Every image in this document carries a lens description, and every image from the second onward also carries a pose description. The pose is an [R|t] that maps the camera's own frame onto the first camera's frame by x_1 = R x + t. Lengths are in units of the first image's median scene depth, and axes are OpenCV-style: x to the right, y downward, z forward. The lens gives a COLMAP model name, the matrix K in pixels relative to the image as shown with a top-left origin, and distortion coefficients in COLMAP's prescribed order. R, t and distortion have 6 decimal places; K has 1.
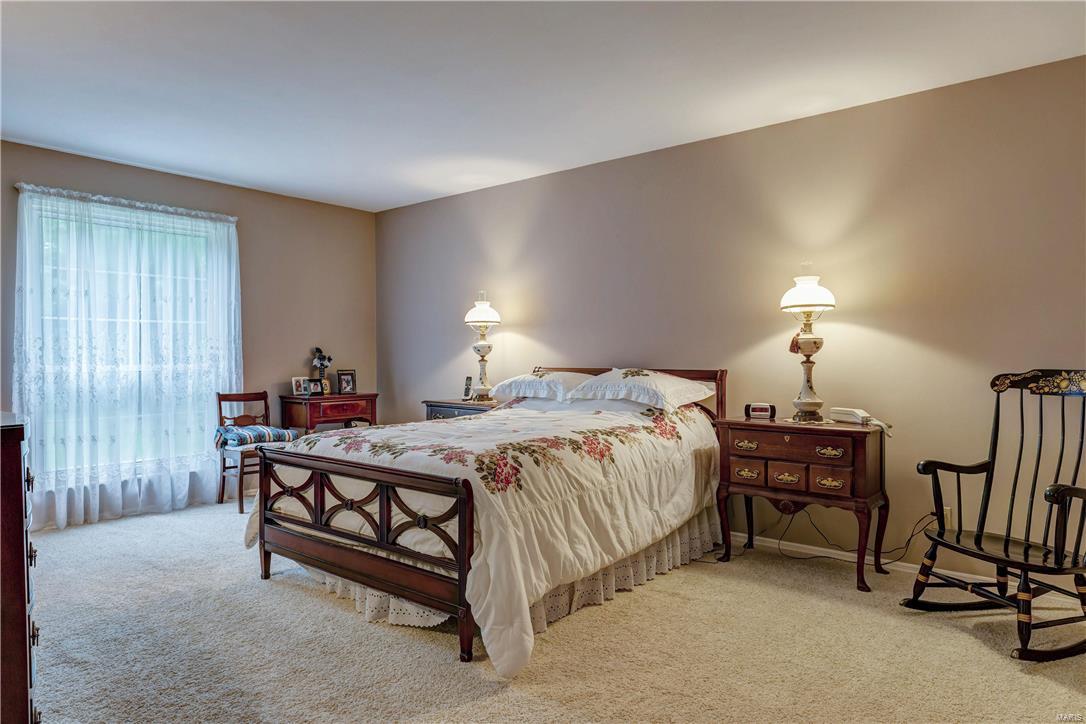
lens RADIAL K [[689.4, 0, 542.8], [0, 689.4, 358.2], [0, 0, 1]] dist [0.007897, -0.003590]
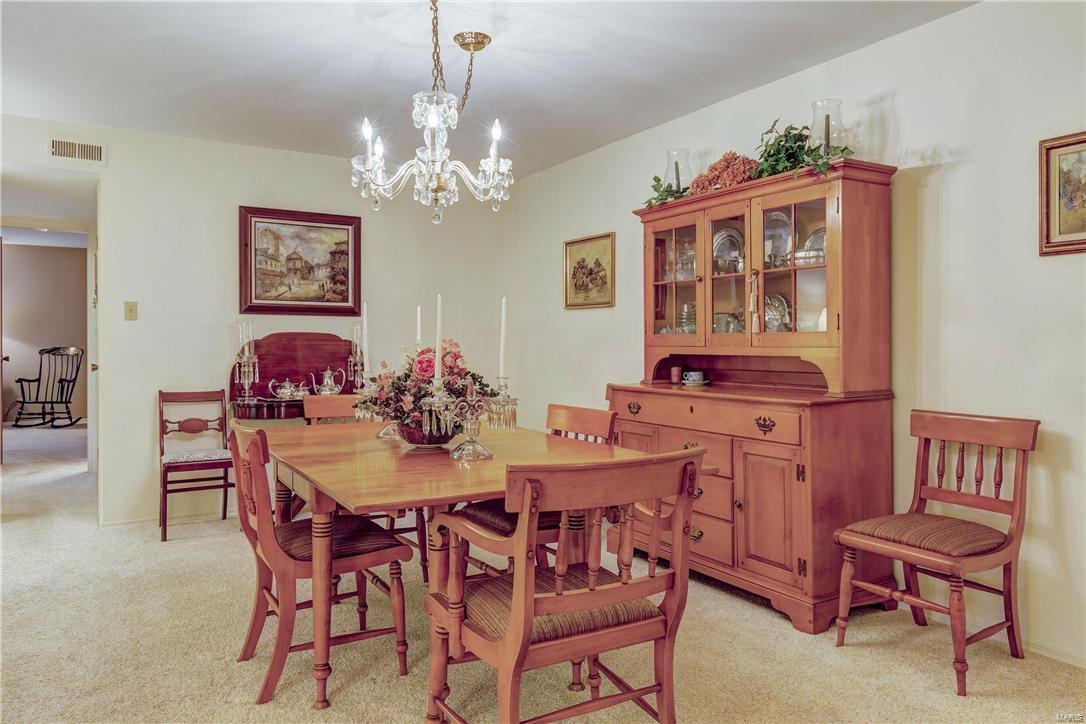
lens RADIAL K [[748.1, 0, 546.4], [0, 748.1, 357.7], [0, 0, 1]] dist [-0.001877, 0.004600]
pose [[0.341283, -0.015384, 0.939835, -1.711464], [0.004448, 0.999881, 0.014752, 0.022643], [-0.939950, -0.000854, 0.341310, -2.256361]]
